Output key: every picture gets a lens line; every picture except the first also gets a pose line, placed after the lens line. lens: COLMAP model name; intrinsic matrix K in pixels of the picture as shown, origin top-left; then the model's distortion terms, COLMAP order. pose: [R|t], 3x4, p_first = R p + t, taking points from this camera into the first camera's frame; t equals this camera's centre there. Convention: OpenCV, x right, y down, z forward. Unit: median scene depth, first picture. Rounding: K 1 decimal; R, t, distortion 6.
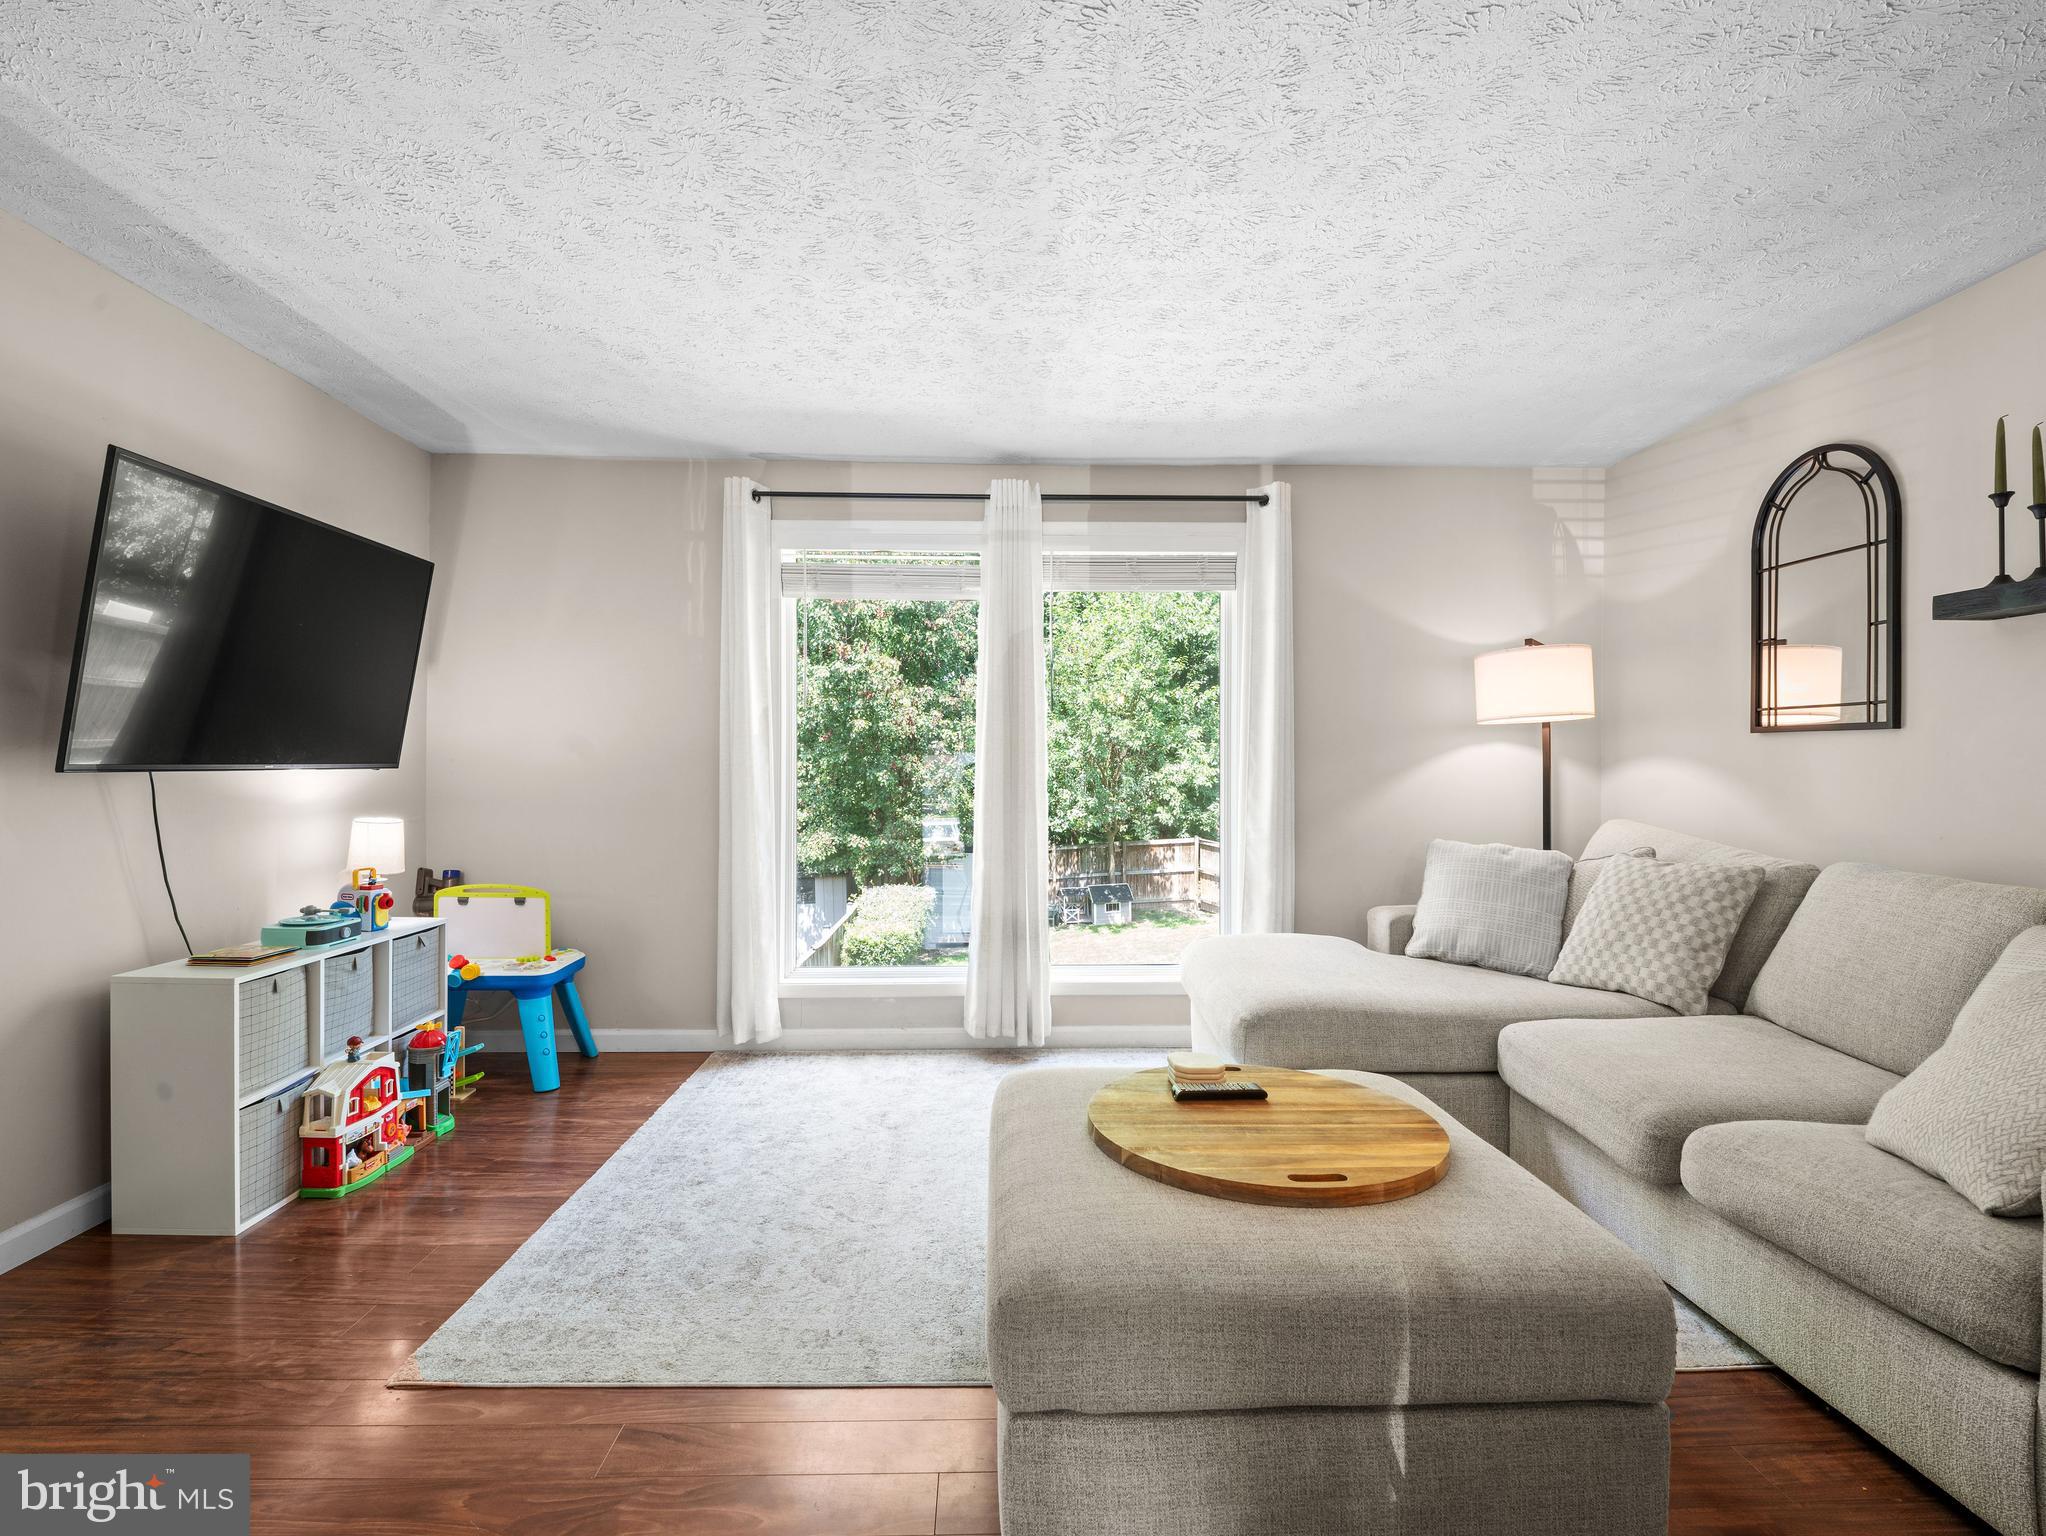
lens RADIAL K [[956.0, 0, 1017.6], [0, 956.0, 775.9], [0, 0, 1]] dist [0.025300, -0.030806]
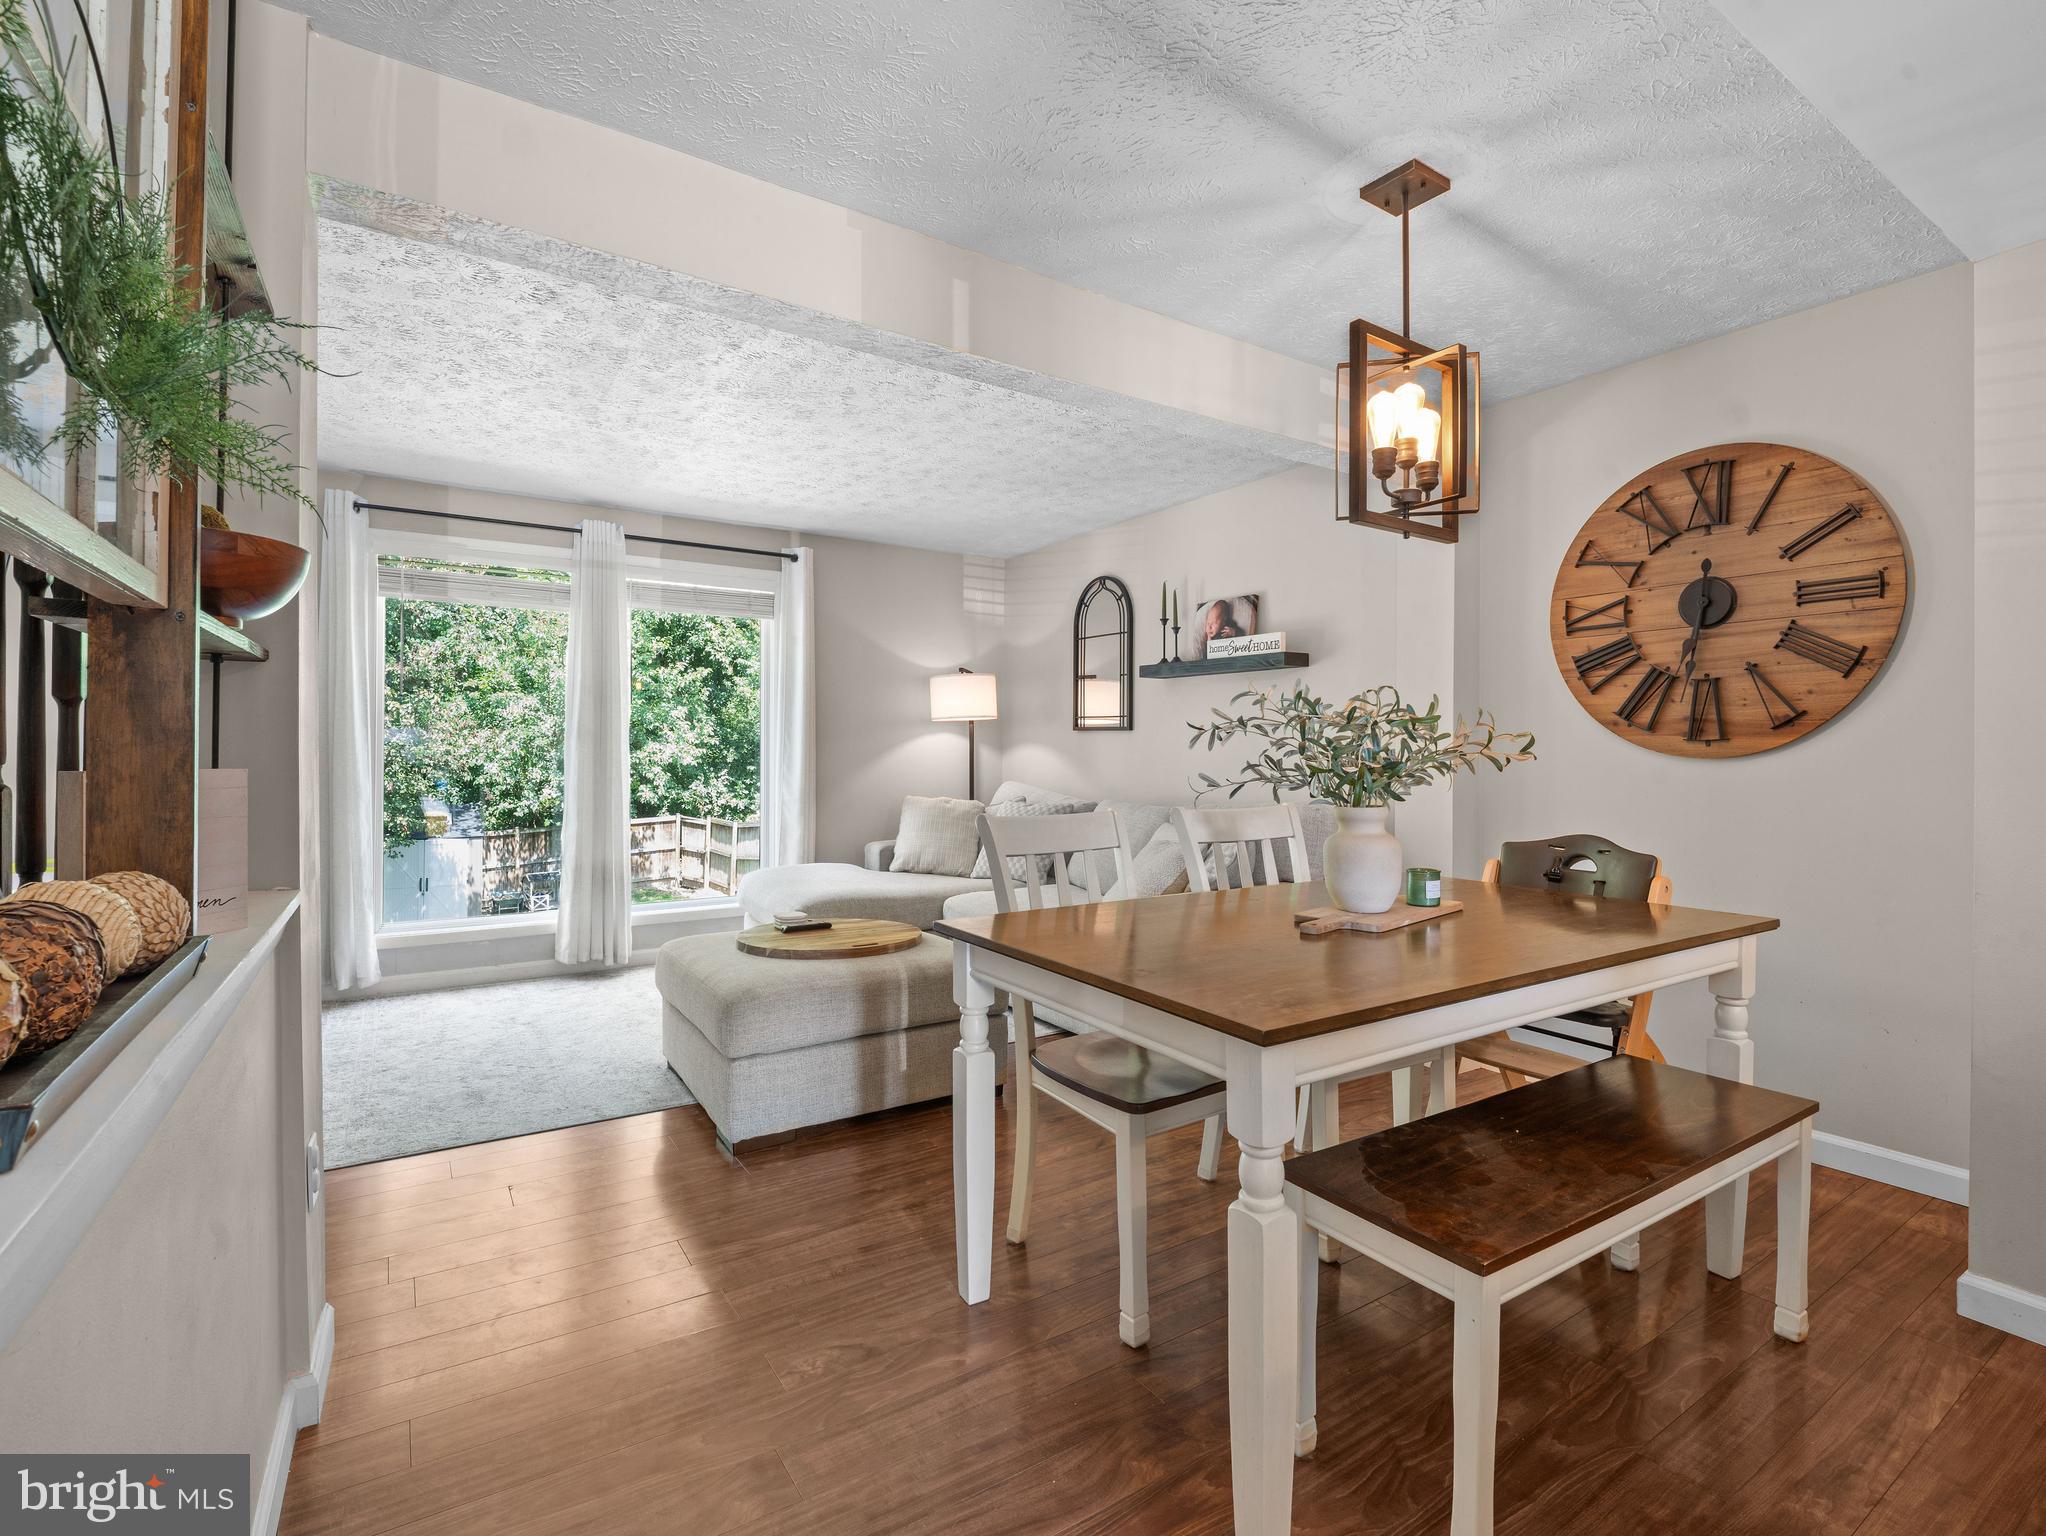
lens RADIAL K [[946.9, 0, 1023.0], [0, 946.9, 768.0], [0, 0, 1]] dist [0.024583, -0.029987]
pose [[0.854434, -0.005909, 0.519526, -0.190490], [-0.001413, 0.999905, 0.013695, 0.000467], [-0.519558, -0.012436, 0.854345, -0.384803]]
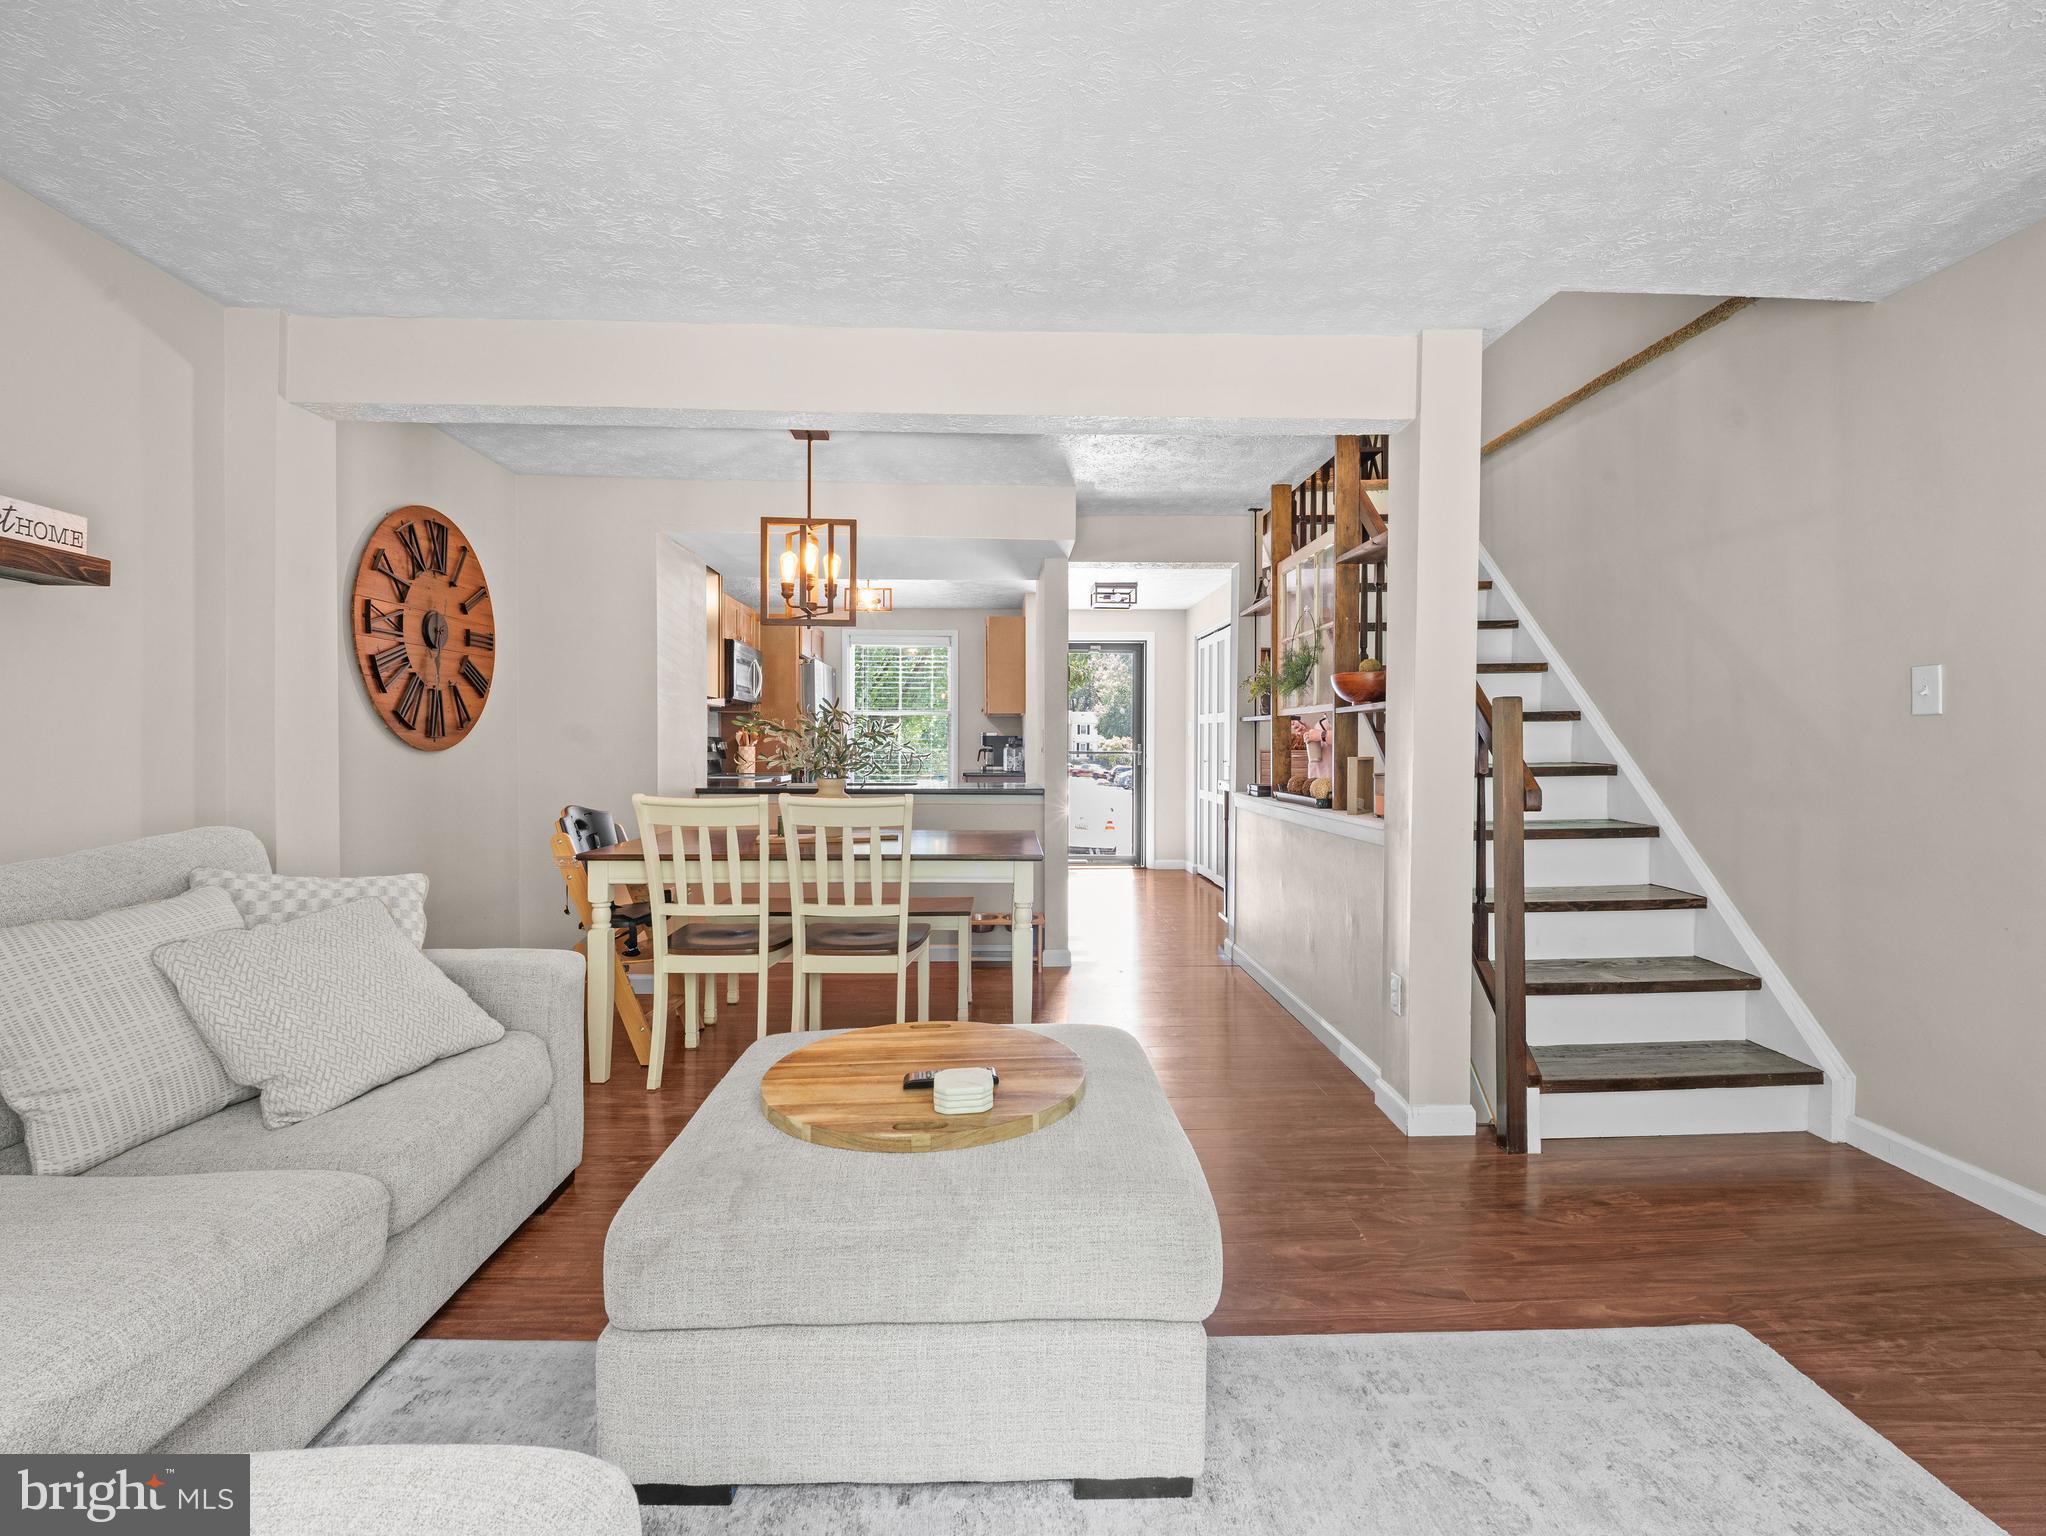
lens RADIAL K [[946.9, 0, 1023.0], [0, 946.9, 768.0], [0, 0, 1]] dist [0.024583, -0.029987]
pose [[-0.999970, -0.001643, -0.007525, 0.072028], [-0.001836, 0.999669, 0.025660, -0.006620], [0.007480, 0.025673, -0.999642, 0.976409]]
